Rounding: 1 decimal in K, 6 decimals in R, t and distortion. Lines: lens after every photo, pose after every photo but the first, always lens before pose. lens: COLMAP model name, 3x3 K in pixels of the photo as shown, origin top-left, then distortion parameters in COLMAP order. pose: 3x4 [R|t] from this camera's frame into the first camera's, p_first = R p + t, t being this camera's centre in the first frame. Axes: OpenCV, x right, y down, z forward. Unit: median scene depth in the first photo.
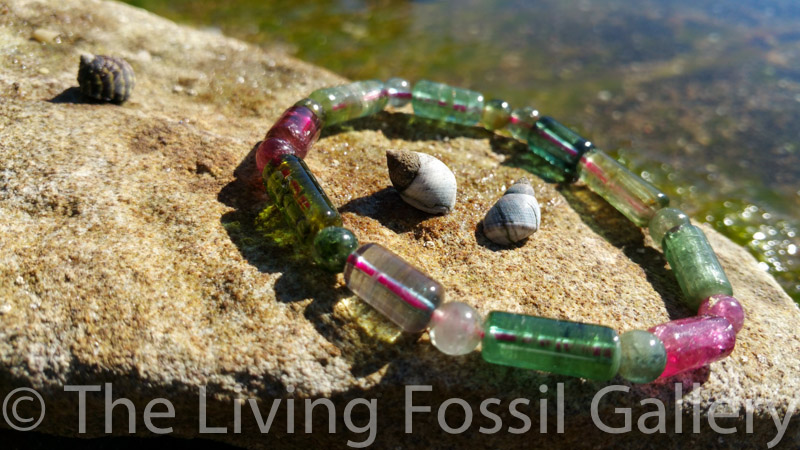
lens RADIAL K [[704.1, 0, 422.2], [0, 704.1, 210.9], [0, 0, 1]] dist [0.108961, -0.417626]
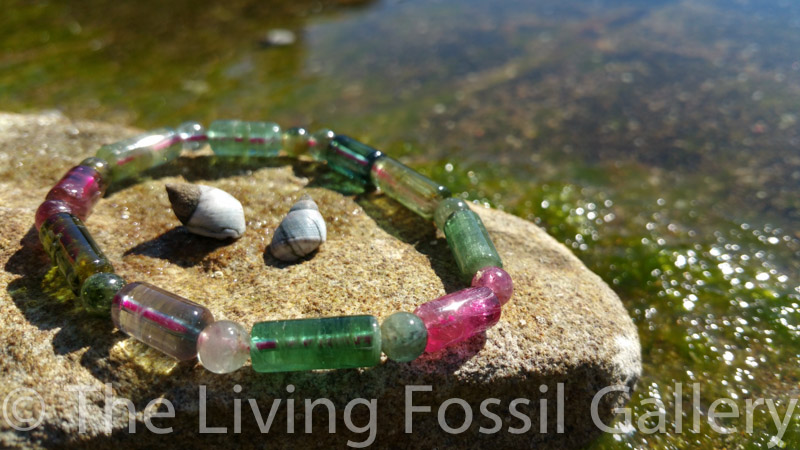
lens RADIAL K [[704.1, 0, 422.2], [0, 704.1, 210.9], [0, 0, 1]] dist [0.108961, -0.417626]
pose [[0.977532, -0.182481, 0.105509, 0.203329], [0.187829, 0.981255, -0.043105, 0.055531], [-0.095666, 0.061955, 0.993484, -0.054672]]
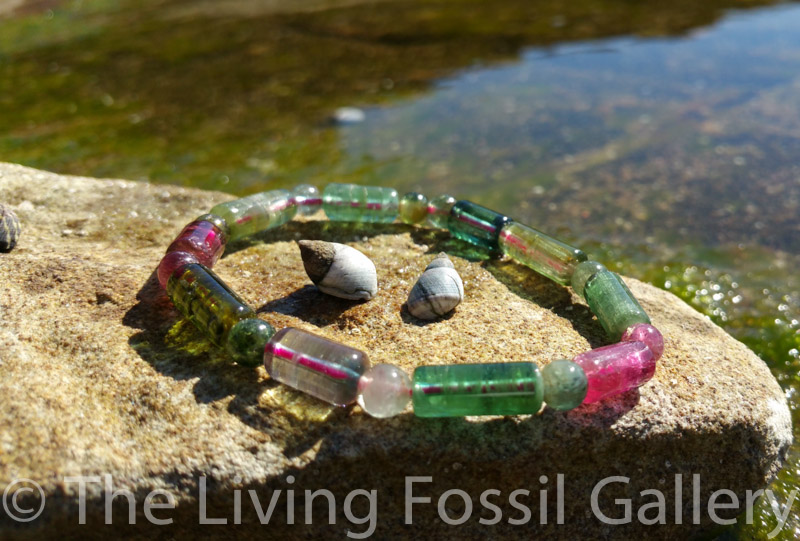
lens RADIAL K [[829.9, 0, 506.1], [0, 829.9, 266.2], [0, 0, 1]] dist [0.183995, -0.637723]
pose [[0.974318, -0.161497, 0.156915, 0.046603], [0.180327, 0.976954, -0.114208, 0.125971], [-0.134855, 0.139571, 0.980986, -0.176564]]
